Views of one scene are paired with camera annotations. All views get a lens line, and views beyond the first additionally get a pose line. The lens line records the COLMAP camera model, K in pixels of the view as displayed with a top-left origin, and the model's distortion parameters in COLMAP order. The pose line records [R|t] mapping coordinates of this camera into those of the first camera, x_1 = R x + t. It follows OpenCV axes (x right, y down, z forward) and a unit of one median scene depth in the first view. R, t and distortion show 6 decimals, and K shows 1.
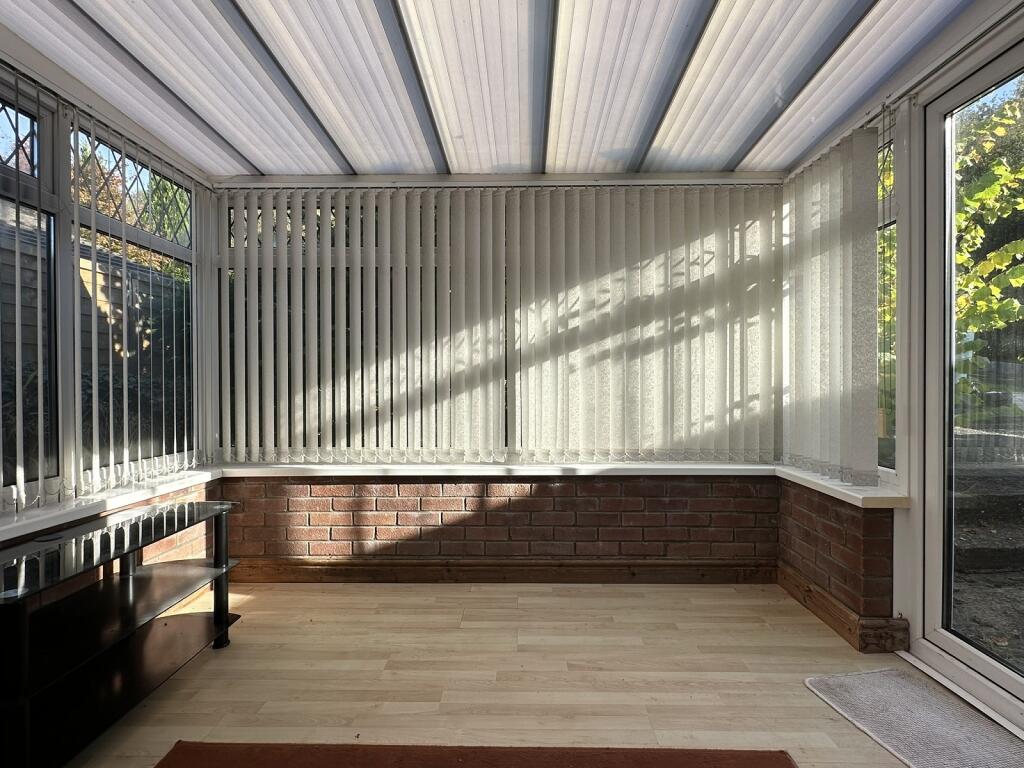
lens RADIAL K [[528.1, 0, 512.0], [0, 528.1, 384.0], [0, 0, 1]] dist [-0.002753, -0.000237]
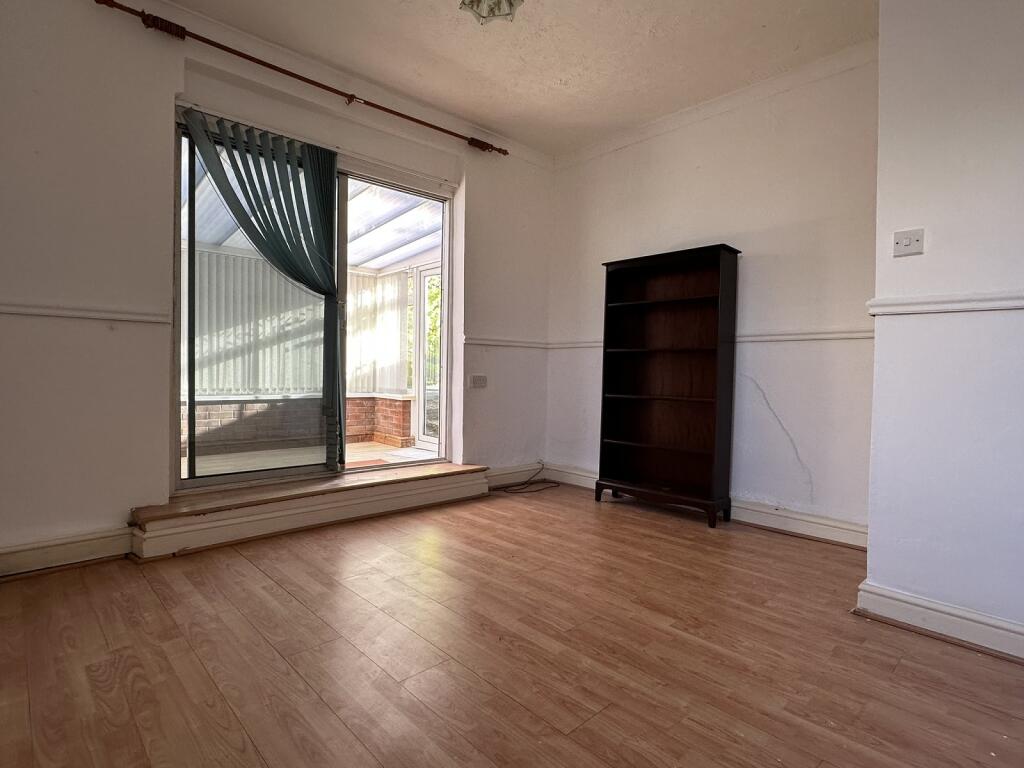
lens RADIAL K [[528.1, 0, 512.0], [0, 528.1, 384.0], [0, 0, 1]] dist [-0.002753, -0.000237]
pose [[0.727396, -0.000794, 0.686217, -0.694806], [-0.014575, 0.999756, 0.016607, 0.061567], [-0.686063, -0.022081, 0.727207, -1.189327]]
